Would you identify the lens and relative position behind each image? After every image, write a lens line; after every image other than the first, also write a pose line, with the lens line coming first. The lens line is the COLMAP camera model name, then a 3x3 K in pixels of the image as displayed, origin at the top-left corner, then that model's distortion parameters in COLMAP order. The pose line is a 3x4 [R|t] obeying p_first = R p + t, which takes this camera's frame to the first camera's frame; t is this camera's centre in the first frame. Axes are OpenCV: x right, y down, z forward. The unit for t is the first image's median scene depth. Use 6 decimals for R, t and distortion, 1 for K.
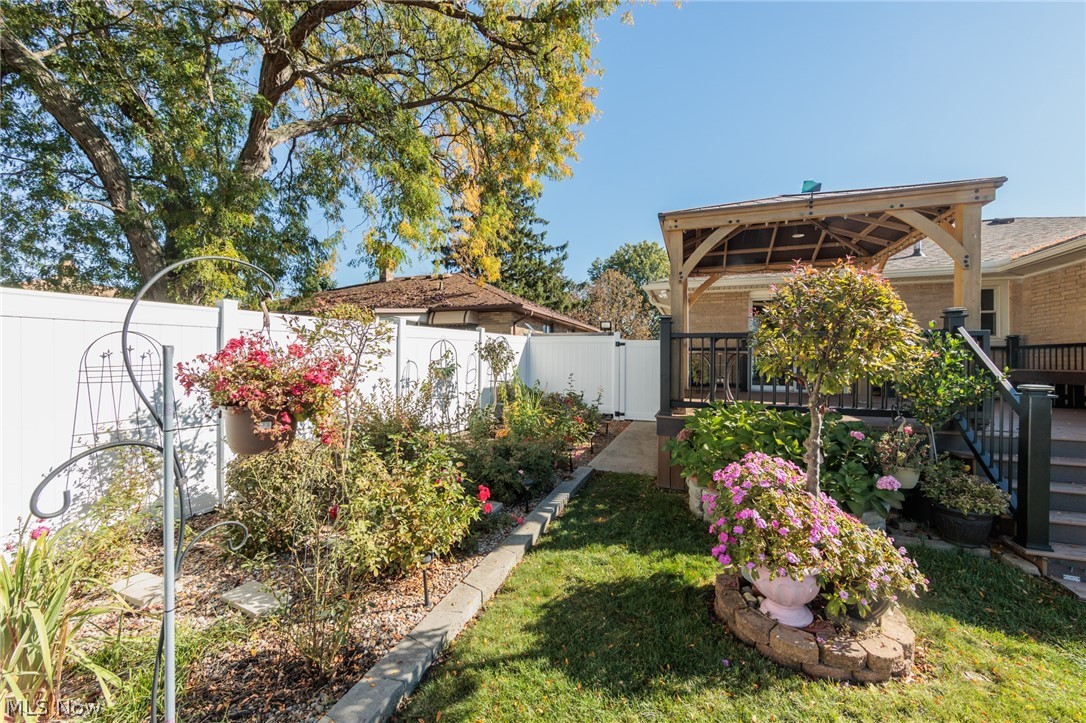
lens RADIAL K [[420.3, 0, 503.4], [0, 420.3, 356.9], [0, 0, 1]] dist [-0.002651, -0.000074]
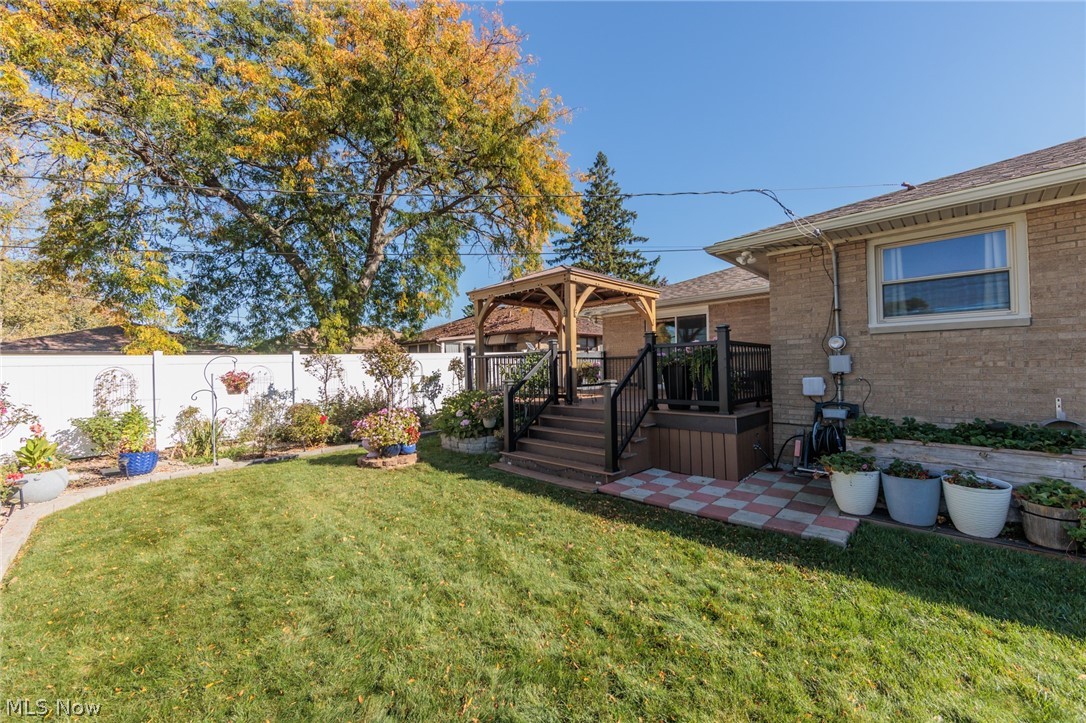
lens RADIAL K [[441.0, 0, 553.6], [0, 441.0, 360.9], [0, 0, 1]] dist [-0.003208, 0.000008]
pose [[0.916066, -0.033115, -0.399657, 0.727127], [0.031420, 0.999448, -0.010794, 0.000612], [0.399794, -0.002670, 0.916601, -0.317487]]
